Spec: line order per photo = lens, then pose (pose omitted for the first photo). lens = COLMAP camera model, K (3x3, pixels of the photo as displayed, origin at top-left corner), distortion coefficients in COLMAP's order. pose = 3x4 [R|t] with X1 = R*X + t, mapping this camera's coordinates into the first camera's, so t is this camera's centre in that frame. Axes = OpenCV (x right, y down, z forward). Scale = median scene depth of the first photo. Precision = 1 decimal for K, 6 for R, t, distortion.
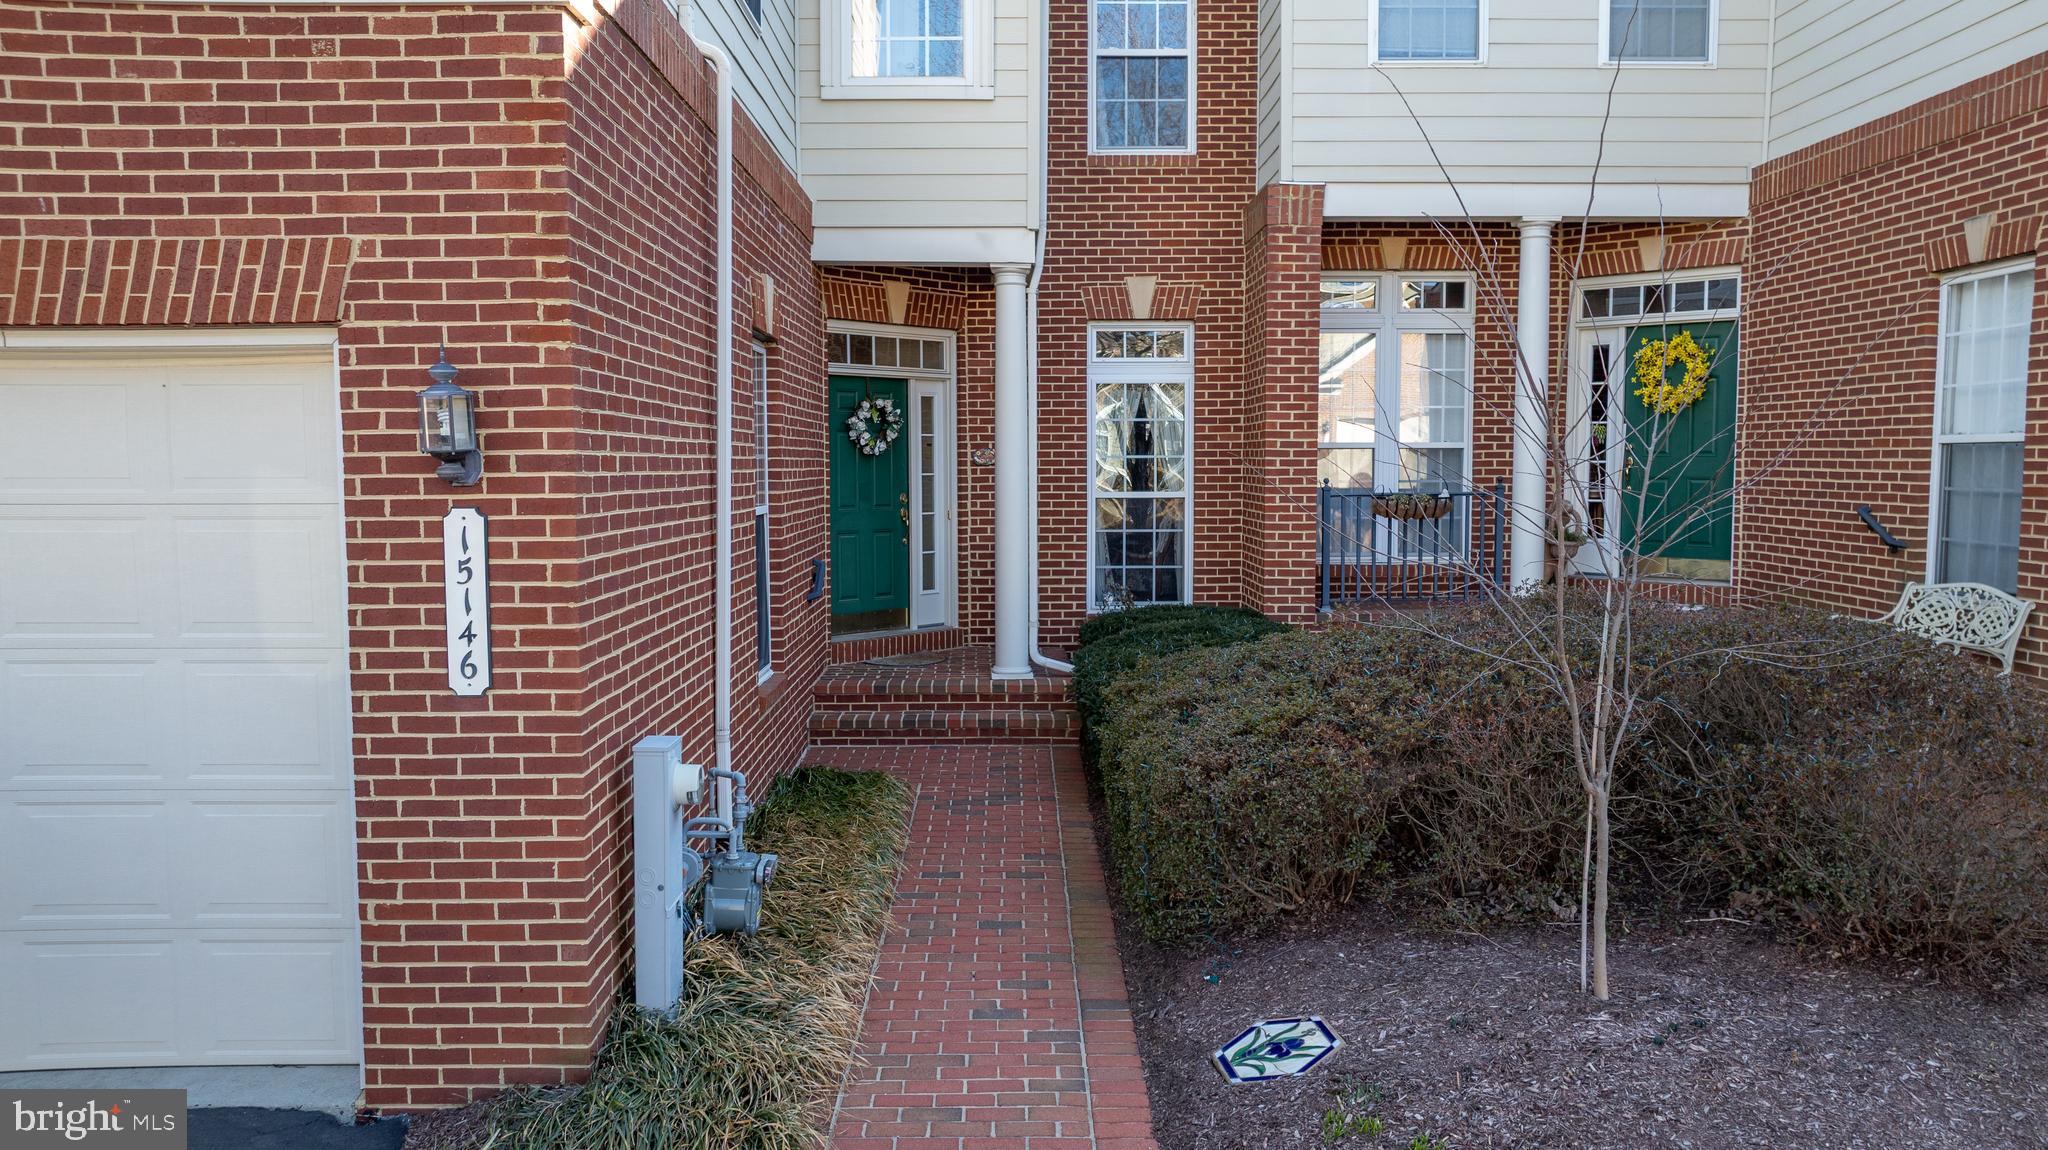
lens RADIAL K [[1448.2, 0, 1024.1], [0, 1448.2, 576.1], [0, 0, 1]] dist [-0.010945, -0.000179]
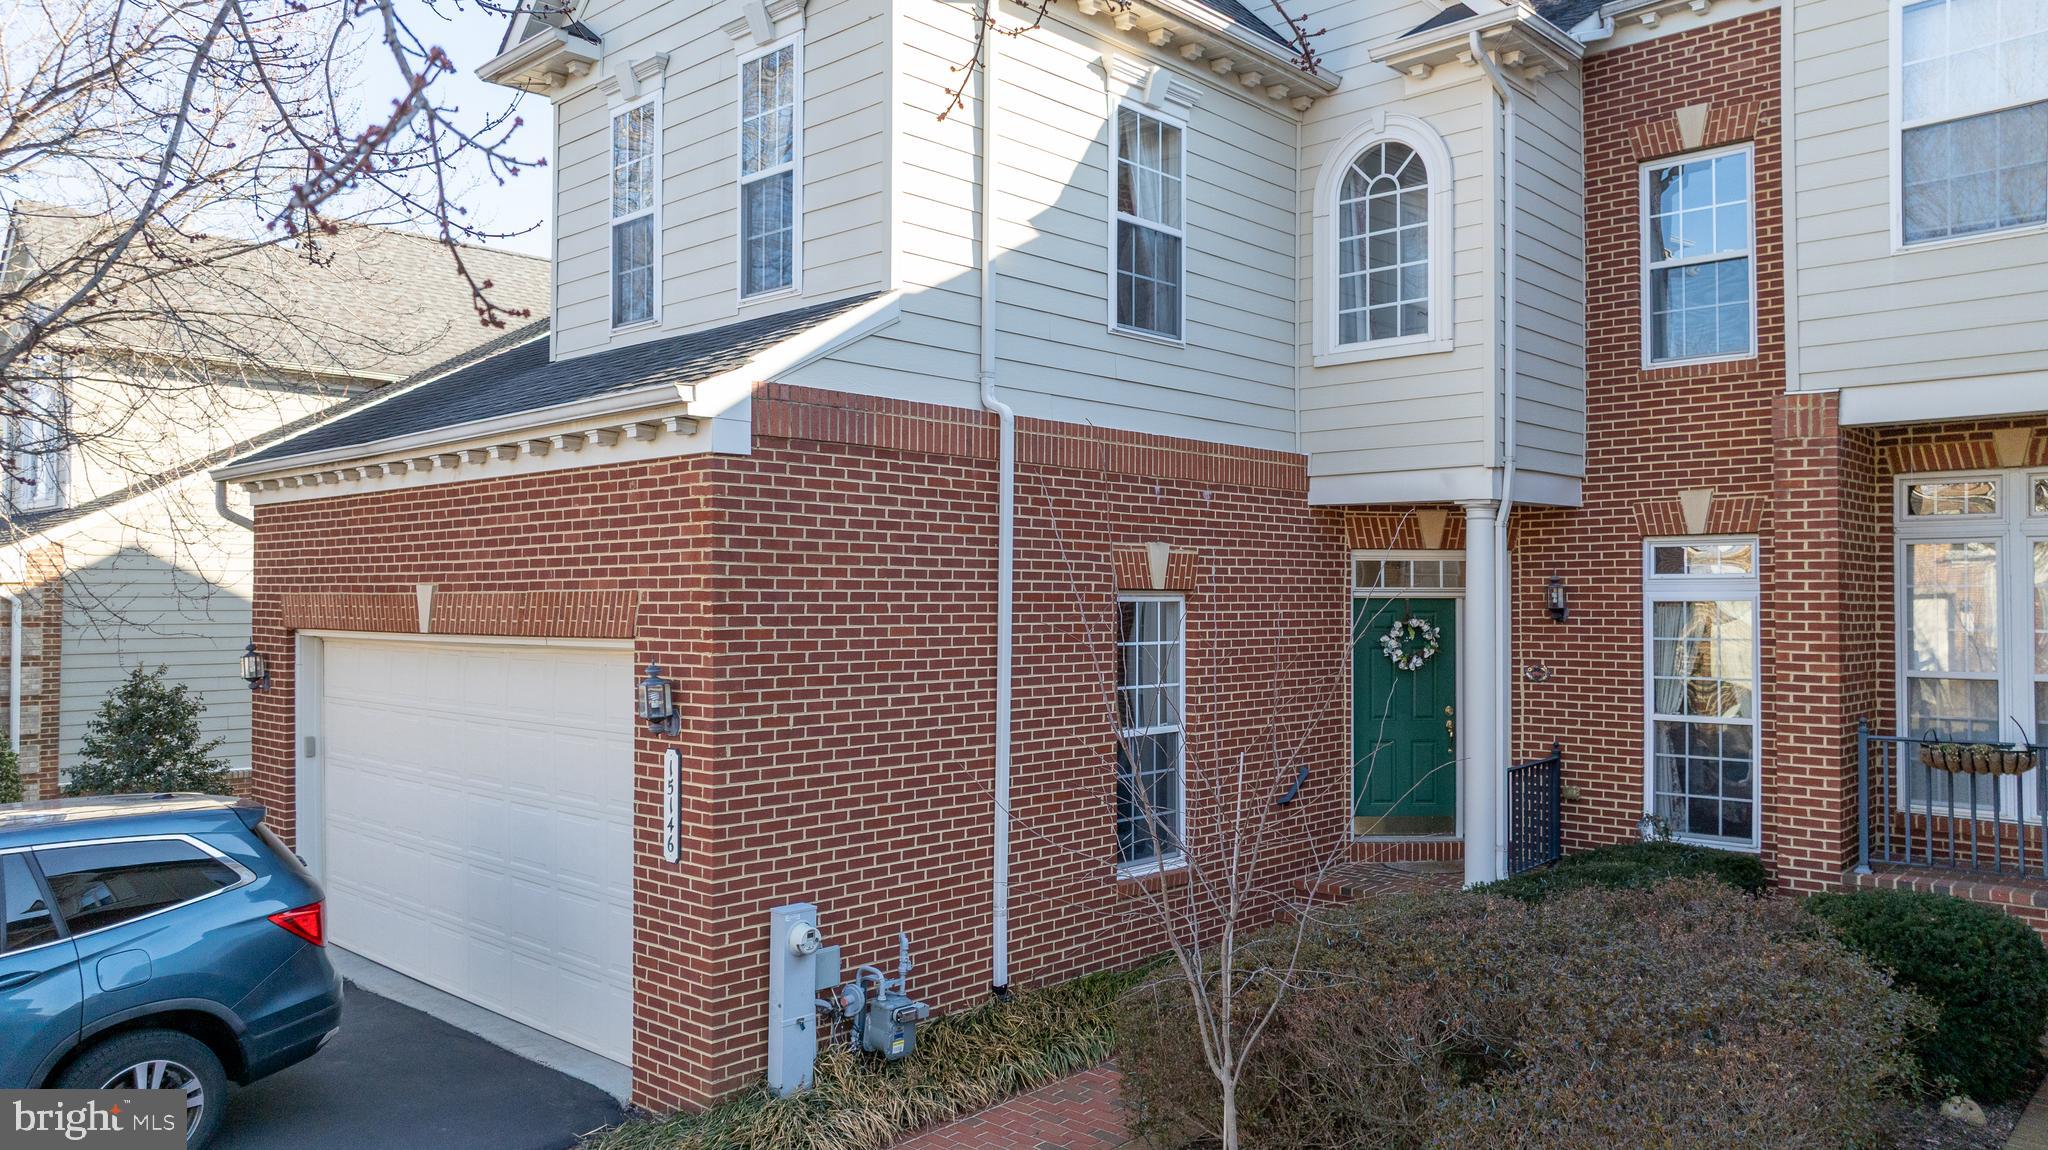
lens RADIAL K [[1448.2, 0, 1028.7], [0, 1448.2, 576.8], [0, 0, 1]] dist [-0.010945, -0.000179]
pose [[0.727395, -0.007057, -0.686183, 0.447144], [-0.056880, 0.995886, -0.070539, -0.063361], [0.683858, 0.090340, 0.724001, 0.020573]]
